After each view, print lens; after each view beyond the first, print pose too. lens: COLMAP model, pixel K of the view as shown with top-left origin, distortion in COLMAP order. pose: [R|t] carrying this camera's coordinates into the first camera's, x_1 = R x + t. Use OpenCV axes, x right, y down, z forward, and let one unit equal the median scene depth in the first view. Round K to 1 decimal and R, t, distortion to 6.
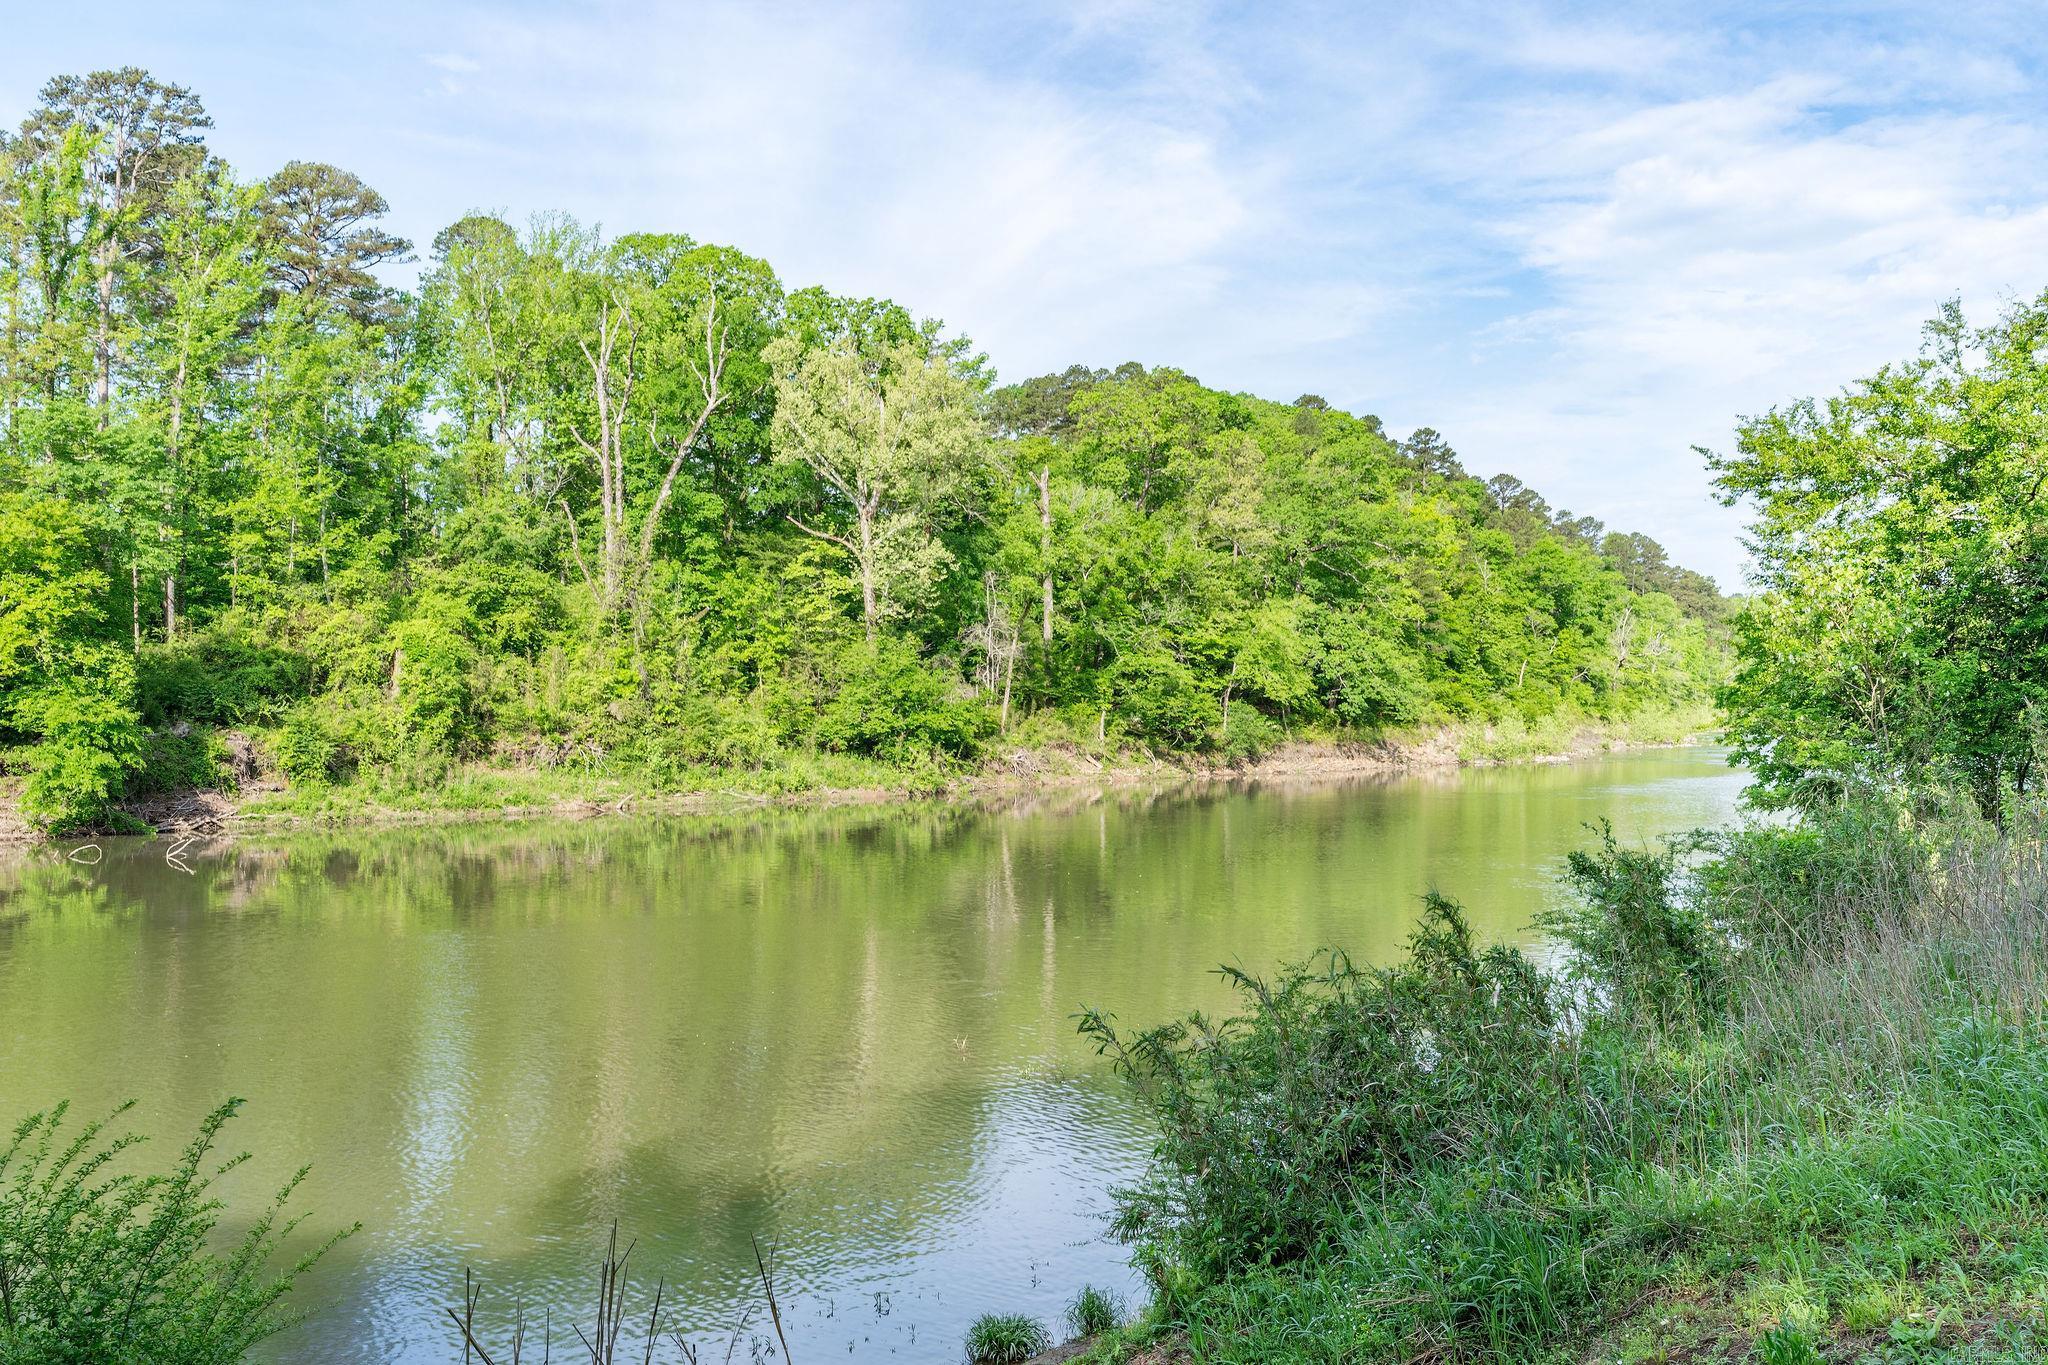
lens RADIAL K [[1742.4, 0, 1014.9], [0, 1742.4, 692.1], [0, 0, 1]] dist [0.012228, 0.005402]
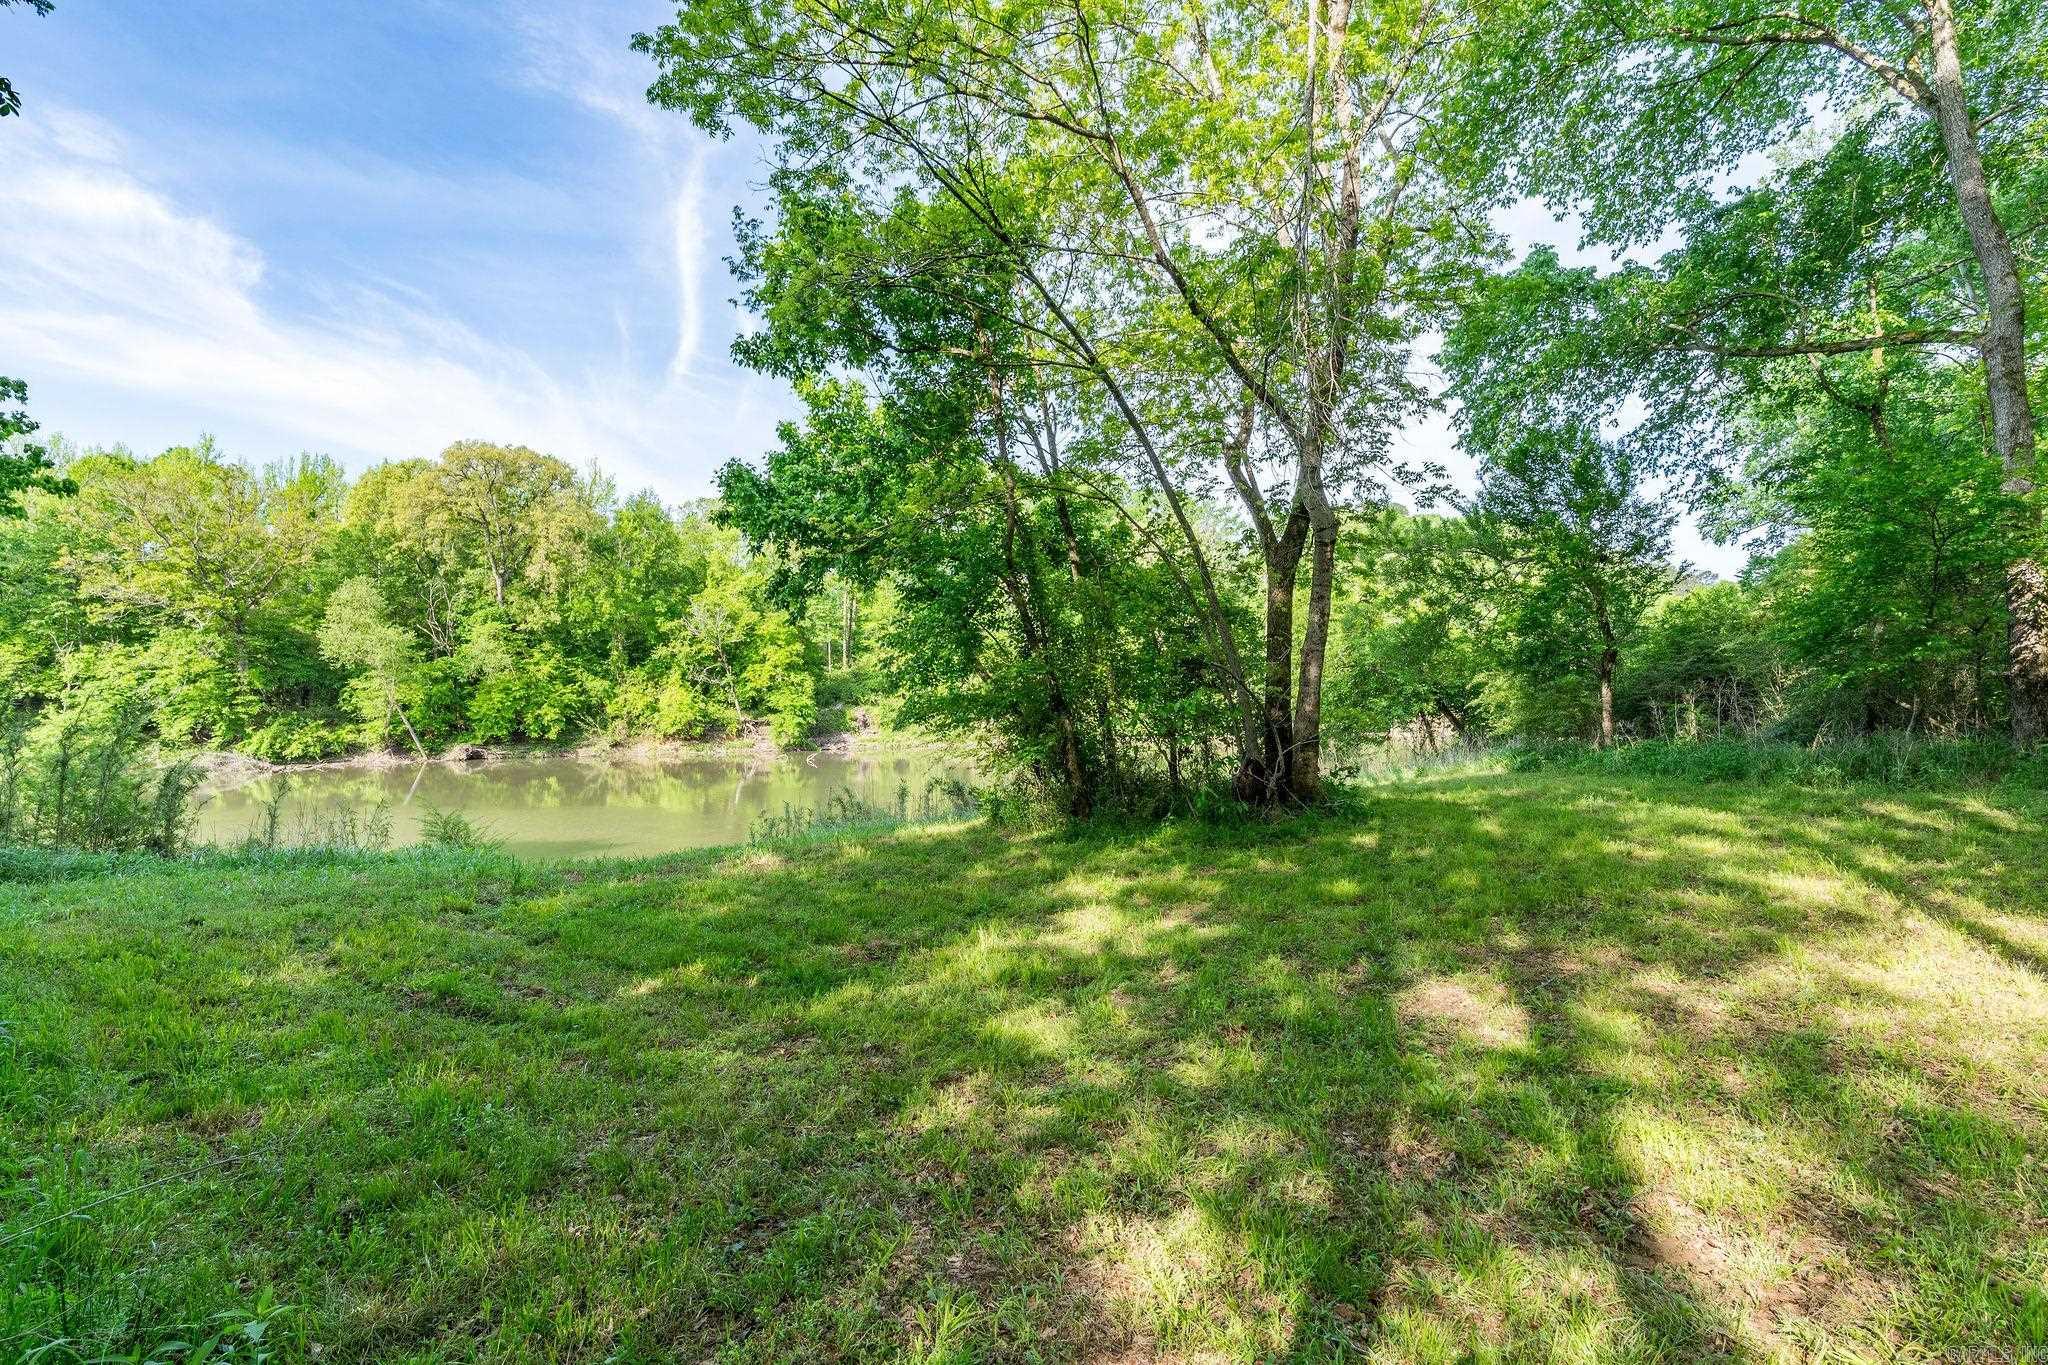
lens RADIAL K [[940.5, 0, 1017.6], [0, 940.5, 689.7], [0, 0, 1]] dist [-0.001861, 0.001900]
pose [[0.935548, 0.003438, -0.353183, 0.156099], [0.001200, 0.999916, 0.012911, -0.013991], [0.353198, -0.012503, 0.935465, -0.090834]]
